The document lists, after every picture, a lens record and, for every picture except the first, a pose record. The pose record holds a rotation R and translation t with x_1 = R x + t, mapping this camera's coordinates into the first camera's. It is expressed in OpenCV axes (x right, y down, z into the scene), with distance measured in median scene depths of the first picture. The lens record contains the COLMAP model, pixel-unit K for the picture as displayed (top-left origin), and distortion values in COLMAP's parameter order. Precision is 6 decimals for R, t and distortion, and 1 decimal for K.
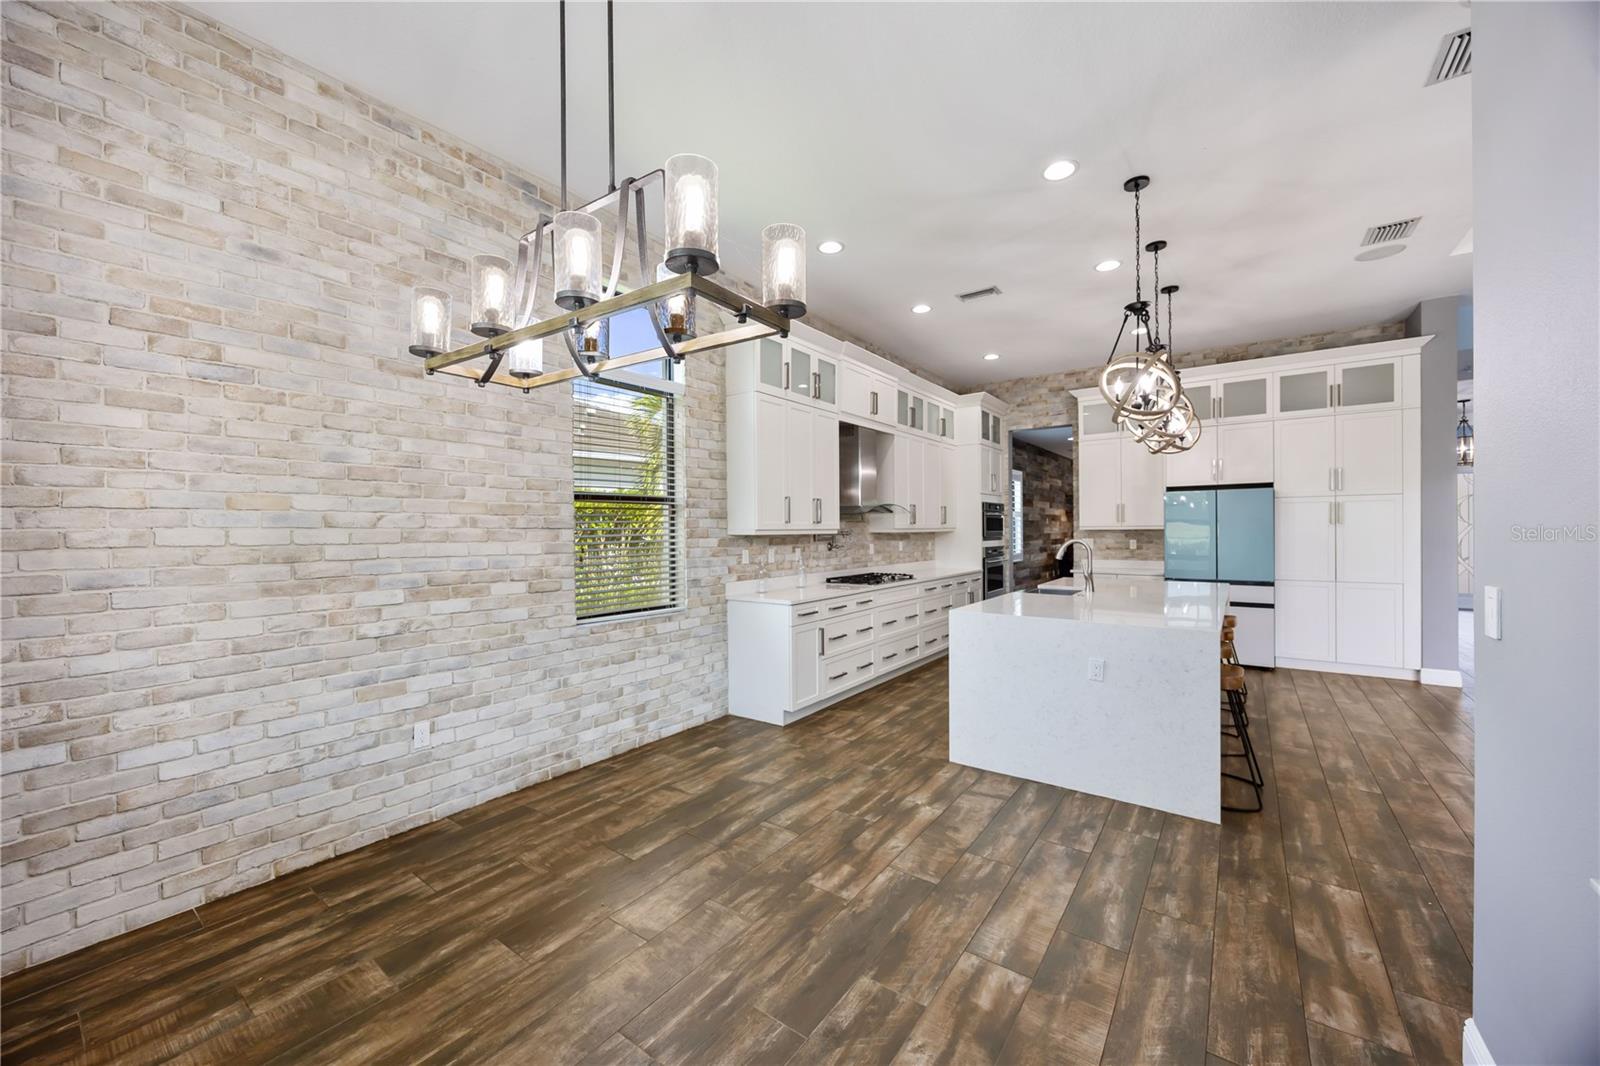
lens RADIAL K [[600.6, 0, 797.8], [0, 600.6, 532.7], [0, 0, 1]] dist [-0.002503, -0.000182]
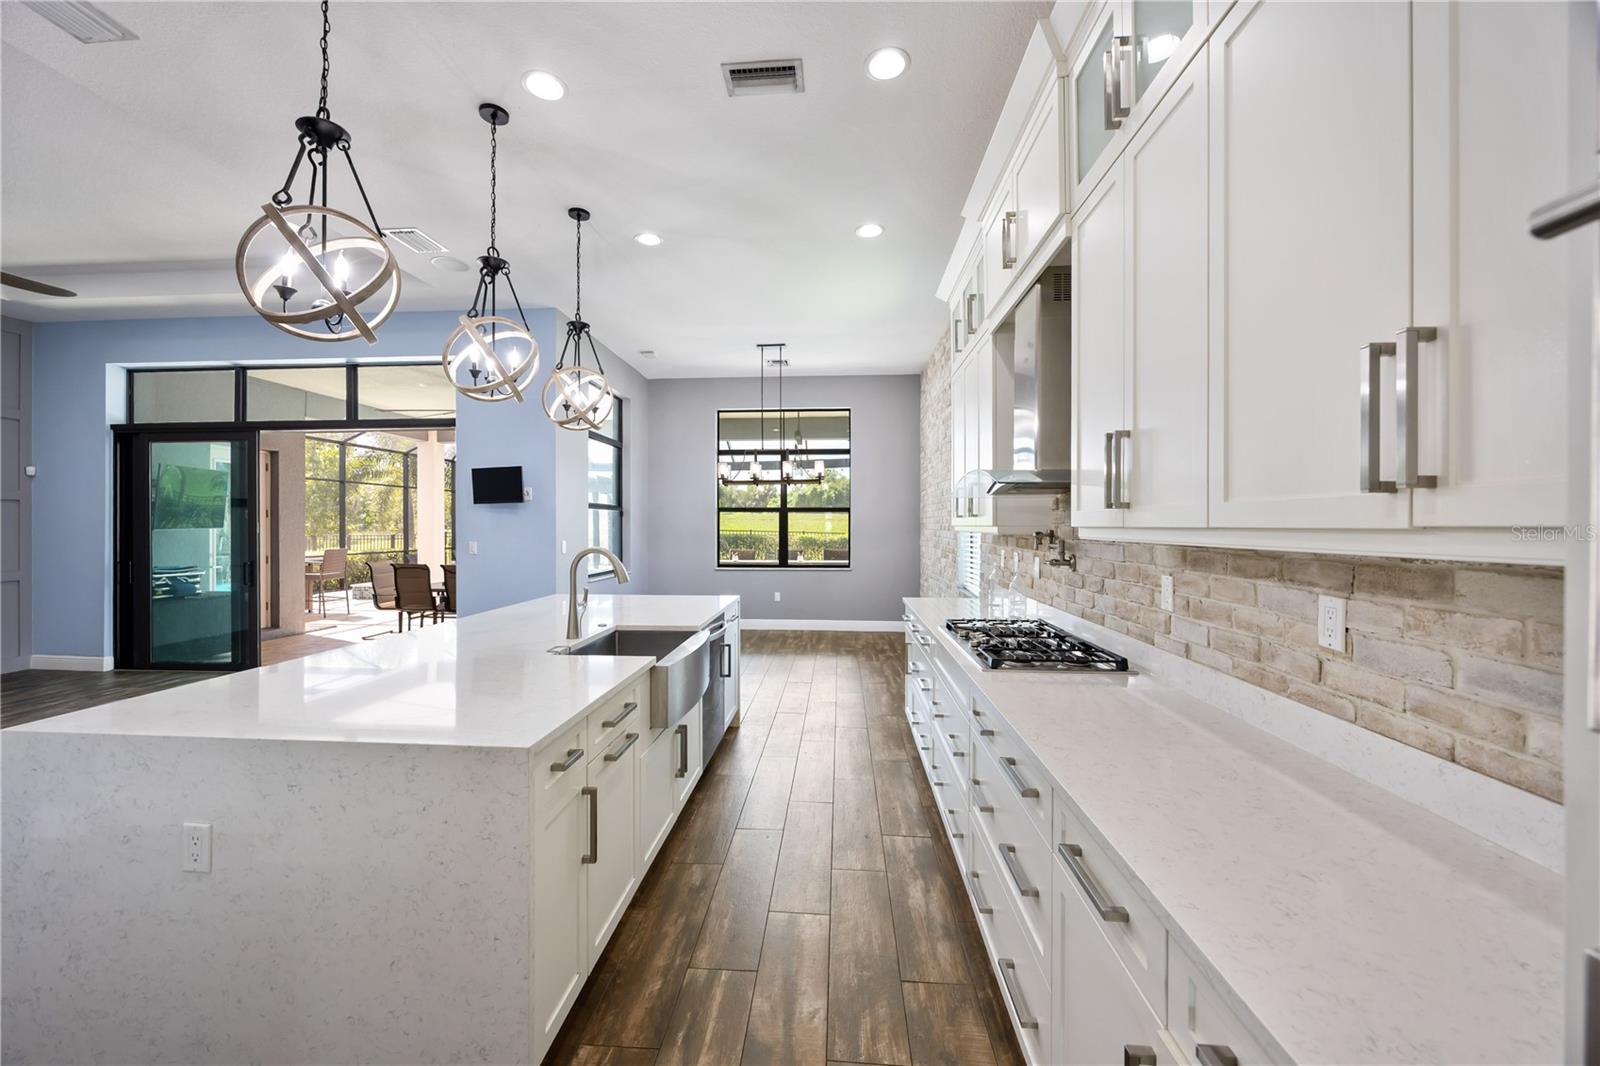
lens RADIAL K [[614.8, 0, 796.6], [0, 614.8, 525.5], [0, 0, 1]] dist [-0.001868, -0.000413]
pose [[-0.843327, 0.009521, -0.537316, 0.946299], [0.003942, 0.999926, 0.011530, -0.023423], [0.537386, 0.007606, -0.843302, 2.448817]]
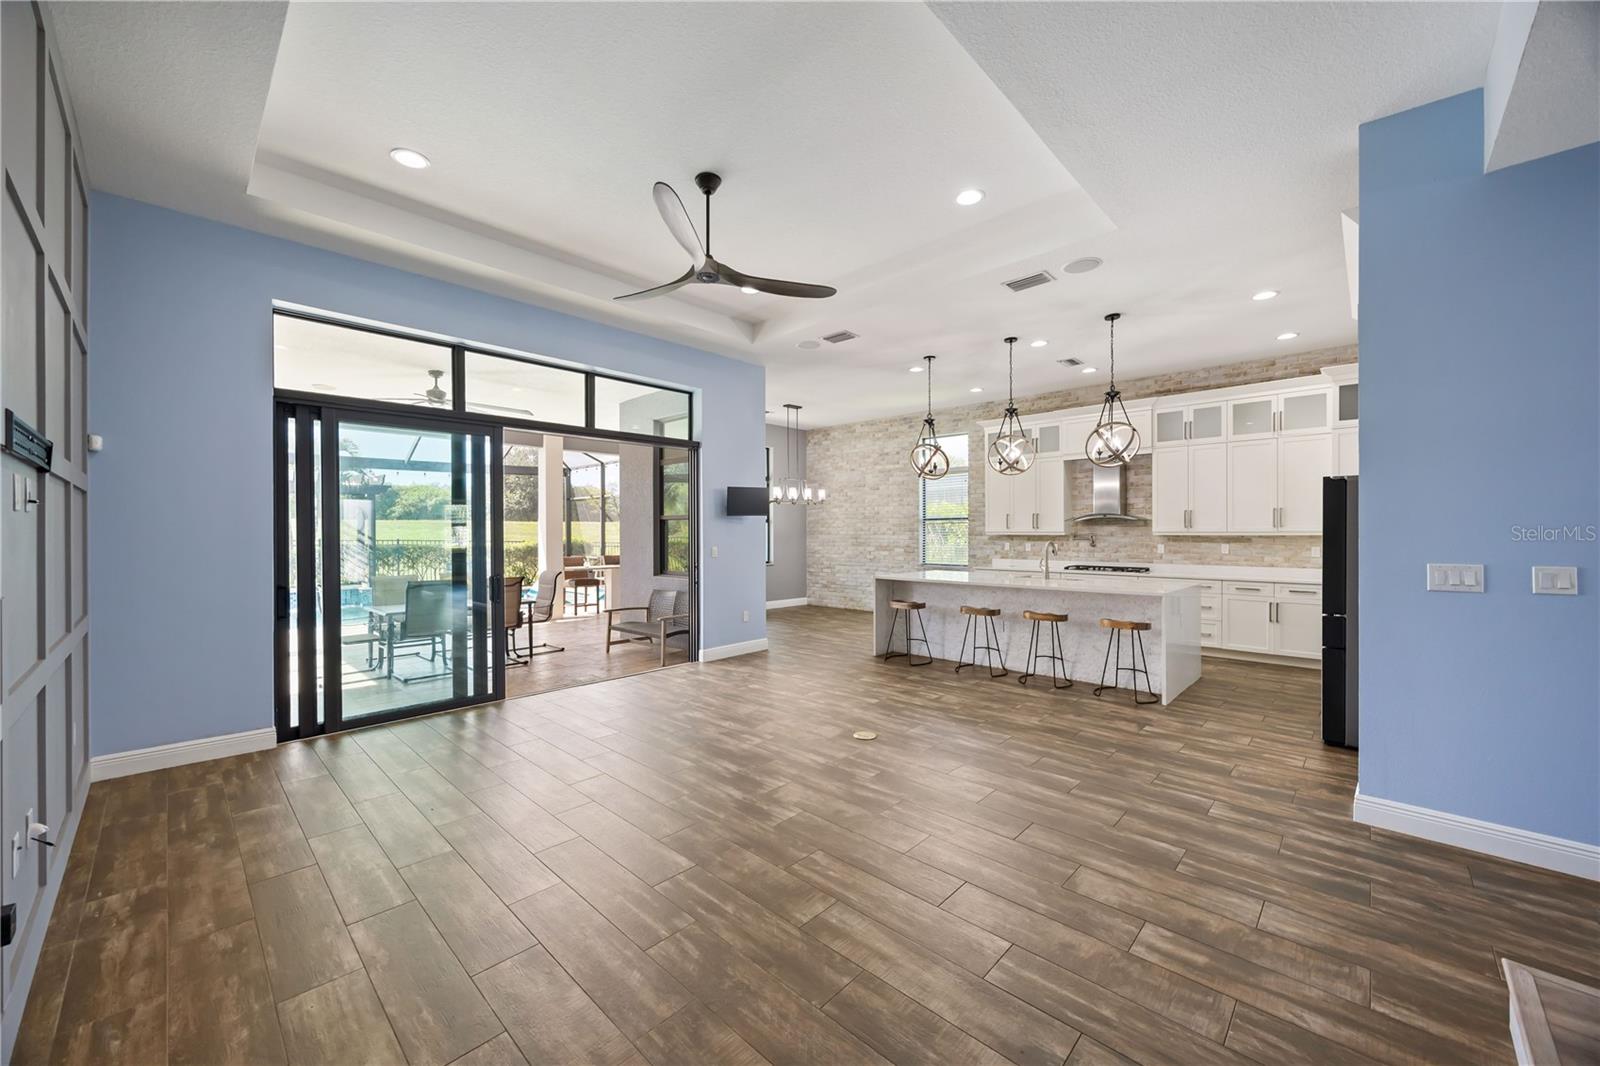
lens RADIAL K [[602.4, 0, 801.2], [0, 602.4, 534.6], [0, 0, 1]] dist [-0.001106, -0.000153]
pose [[-0.118780, 0.012935, -0.992836, 2.923388], [-0.002105, 0.999910, 0.013279, -0.031437], [0.992918, 0.003667, -0.118742, 0.923158]]
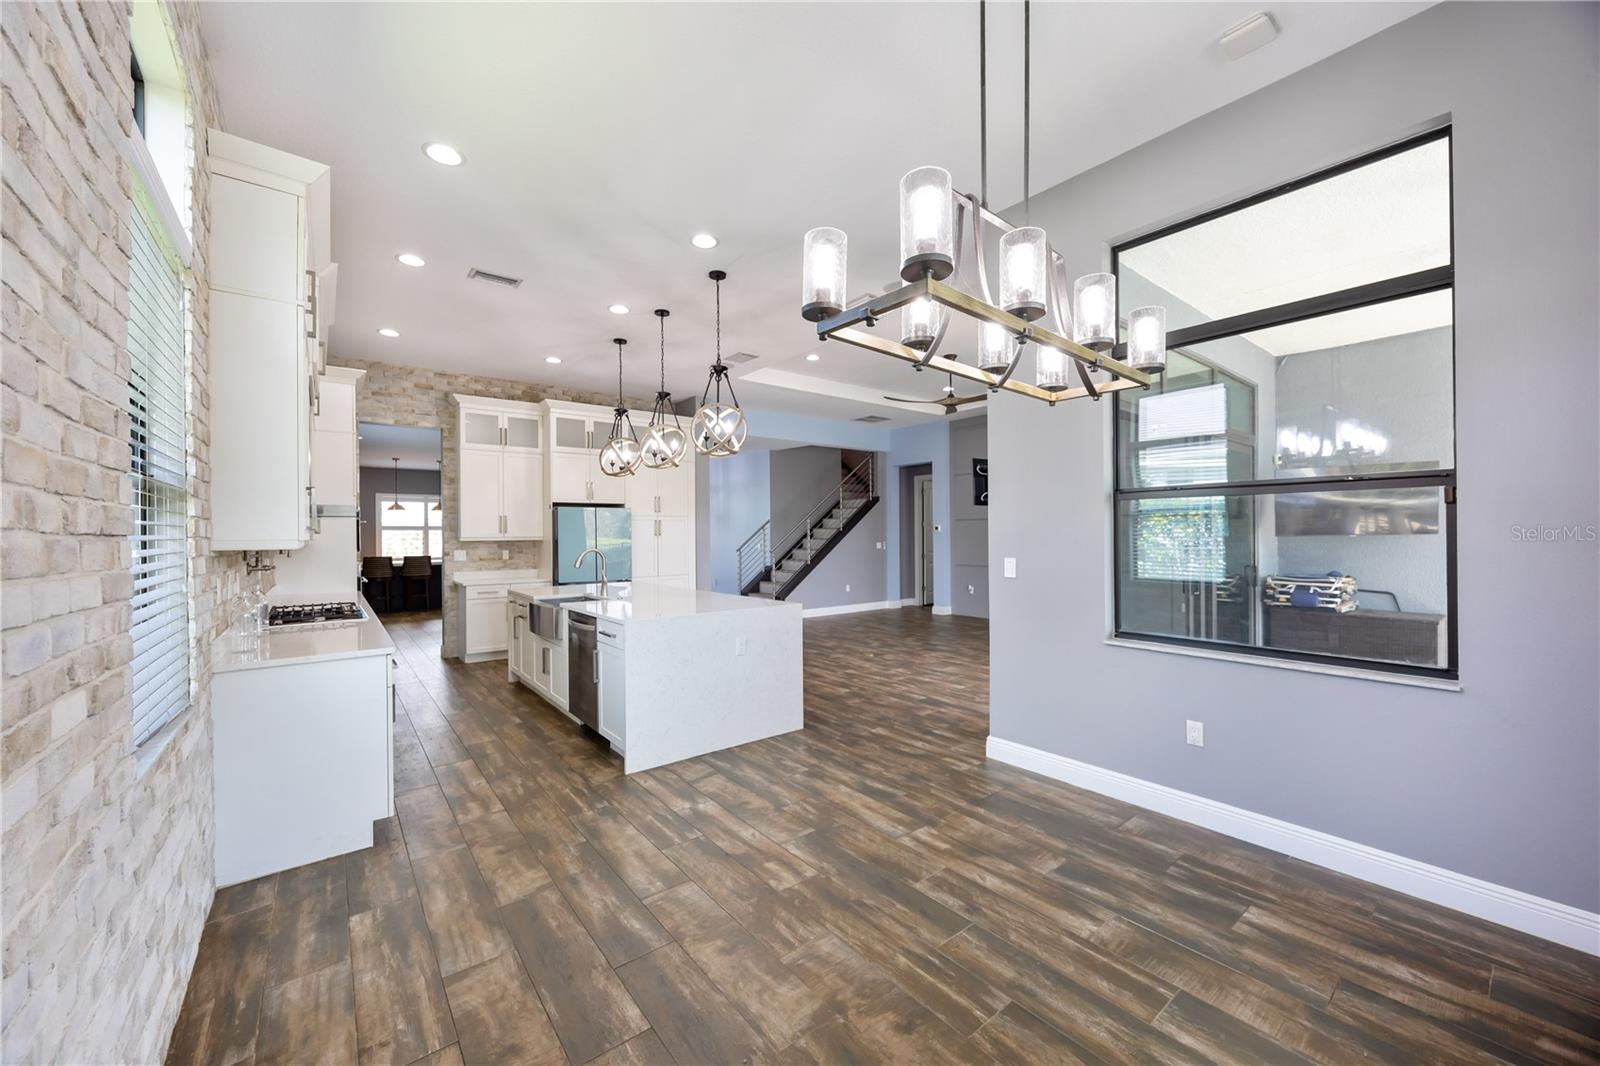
lens RADIAL K [[604.7, 0, 794.2], [0, 604.7, 533.6], [0, 0, 1]] dist [-0.000784, -0.000025]
pose [[0.269426, 0.008161, 0.962987, -0.747442], [0.011974, 0.999858, -0.011824, 0.002177], [-0.962947, 0.014717, 0.269290, 0.551430]]
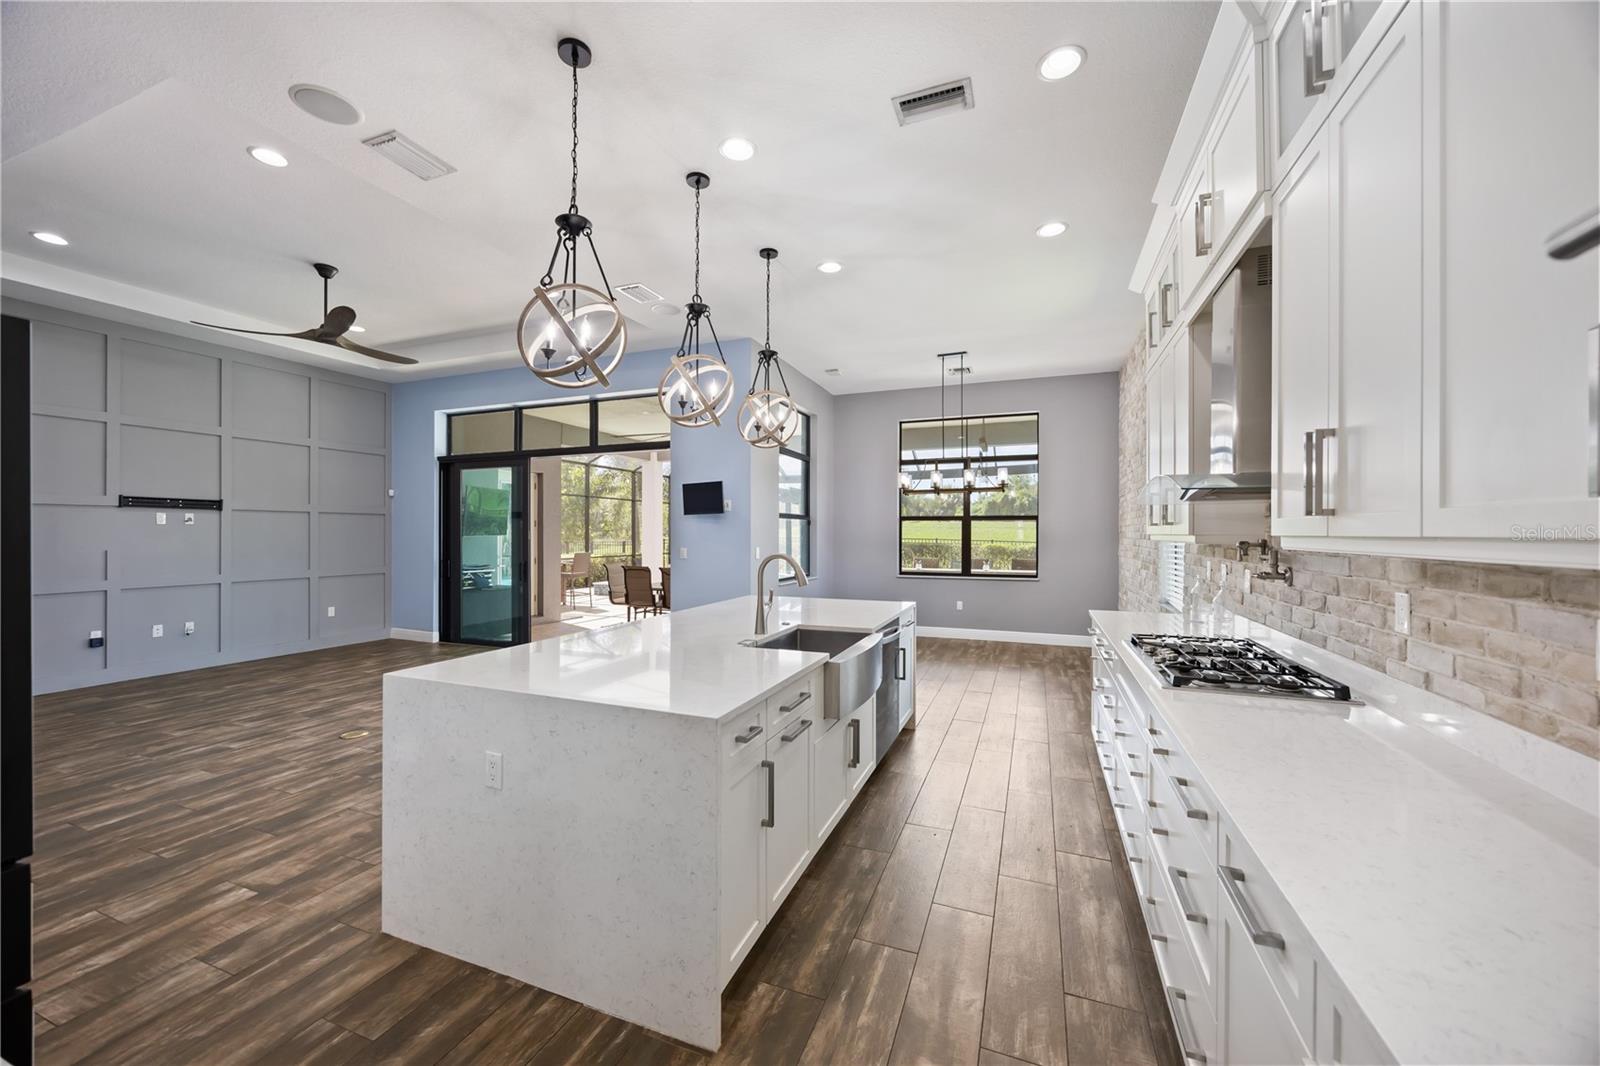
lens RADIAL K [[607.1, 0, 800.0], [0, 607.1, 532.8], [0, 0, 1]] dist [-0.002062, -0.000192]
pose [[-0.964403, 0.007676, -0.264327, 0.941045], [0.005651, 0.999949, 0.008423, -0.023840], [0.264378, 0.006629, -0.964396, 2.499564]]
